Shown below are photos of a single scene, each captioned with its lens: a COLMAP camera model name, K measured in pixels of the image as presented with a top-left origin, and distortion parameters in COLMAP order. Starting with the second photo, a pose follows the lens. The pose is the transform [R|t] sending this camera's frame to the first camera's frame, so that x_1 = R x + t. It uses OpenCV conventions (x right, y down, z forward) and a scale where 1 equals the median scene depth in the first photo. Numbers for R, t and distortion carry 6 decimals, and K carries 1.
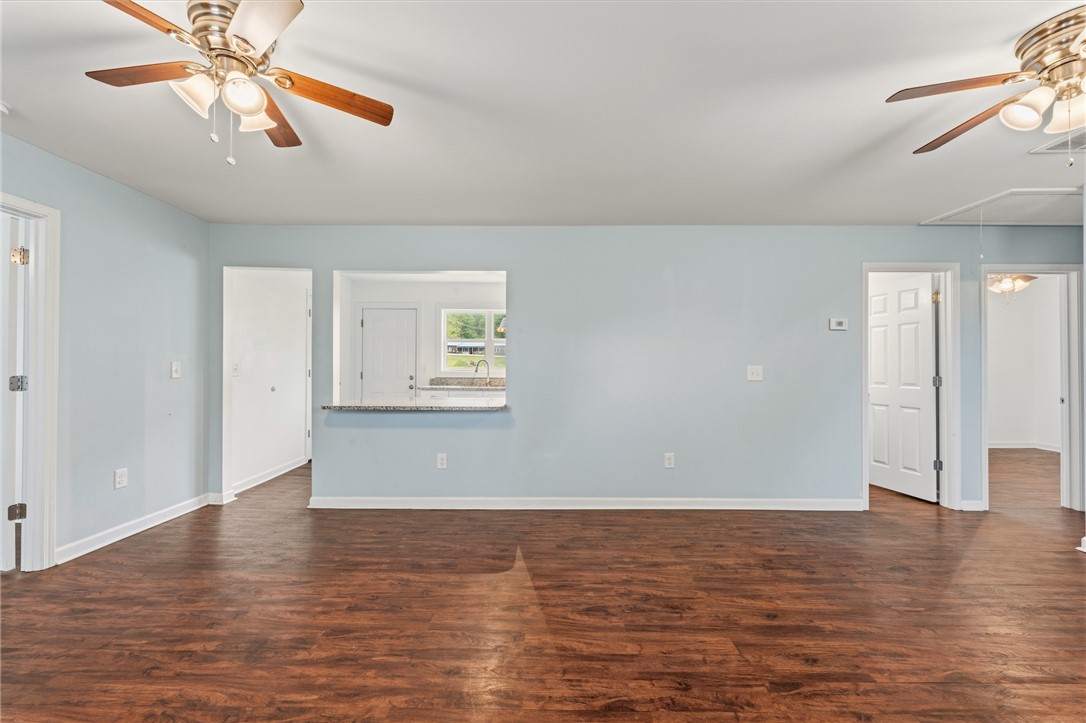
lens RADIAL K [[434.1, 0, 540.7], [0, 434.1, 363.4], [0, 0, 1]] dist [-0.000399, -0.000190]
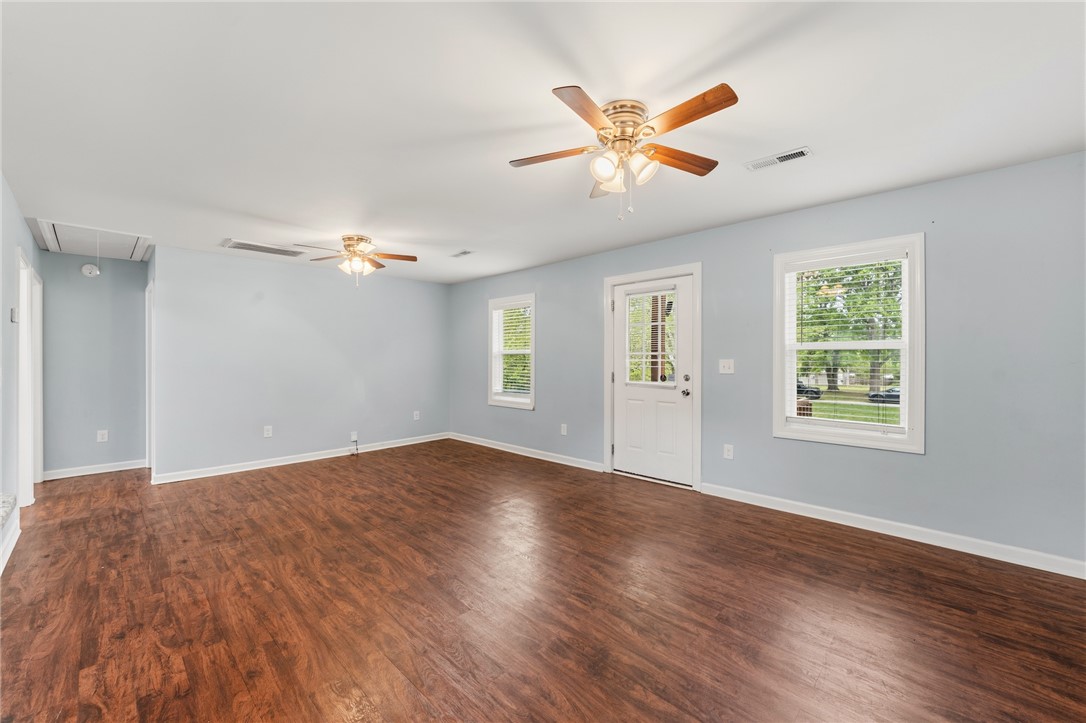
lens RADIAL K [[431.6, 0, 543.0], [0, 431.6, 361.5], [0, 0, 1]] dist [0.001150, -0.000094]
pose [[-0.724307, -0.005872, 0.689453, -0.857353], [-0.006610, 0.999977, 0.001572, -0.015974], [-0.689446, -0.003418, -0.724329, 1.247353]]
